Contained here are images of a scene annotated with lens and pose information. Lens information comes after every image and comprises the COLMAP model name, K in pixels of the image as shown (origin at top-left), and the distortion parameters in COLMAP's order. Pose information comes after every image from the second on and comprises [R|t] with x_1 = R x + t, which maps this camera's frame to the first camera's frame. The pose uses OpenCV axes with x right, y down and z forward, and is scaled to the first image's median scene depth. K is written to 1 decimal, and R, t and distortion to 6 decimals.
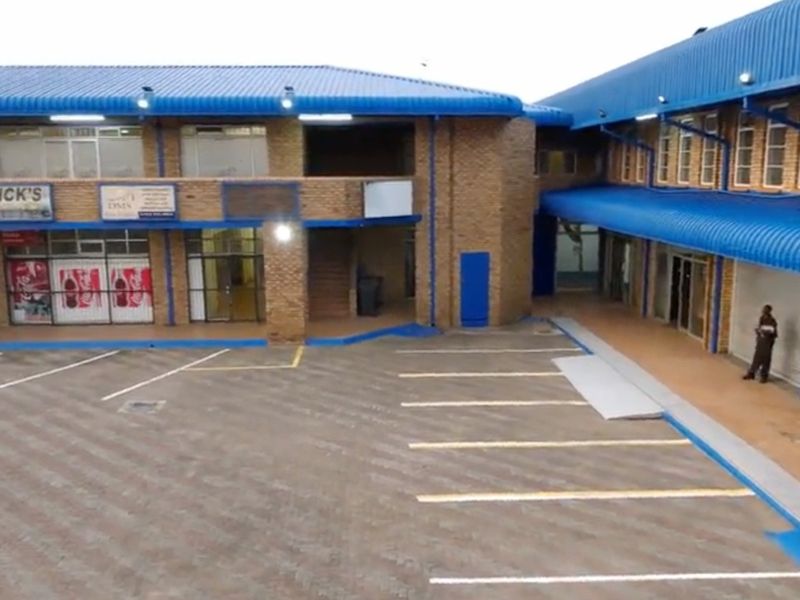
lens RADIAL K [[820.5, 0, 400.3], [0, 820.5, 307.7], [0, 0, 1]] dist [0.026397, 0.000000]
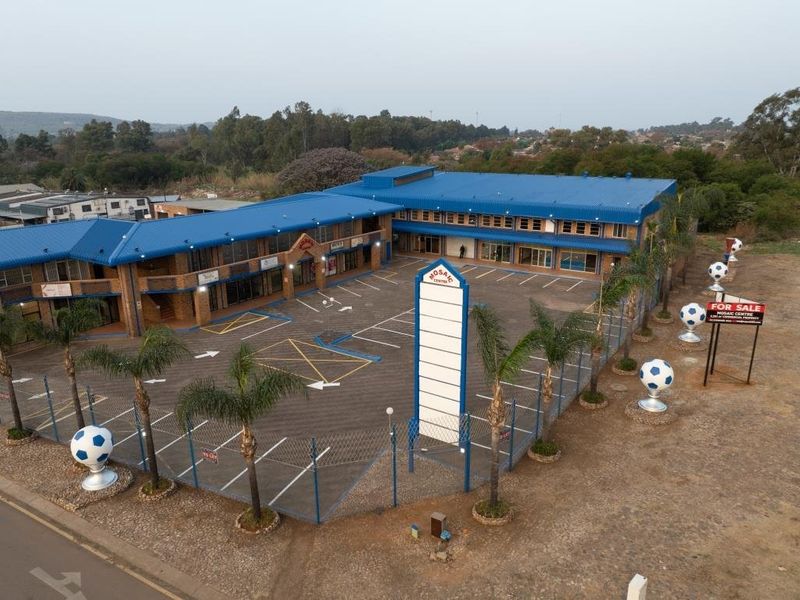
lens RADIAL K [[562.8, 0, 403.0], [0, 562.8, 298.5], [0, 0, 1]] dist [-0.039363, 0.010075]
pose [[0.594350, -0.218146, 0.774054, -1.935094], [0.137336, 0.975901, 0.169579, -0.238633], [-0.792393, 0.005517, 0.609986, -0.699563]]
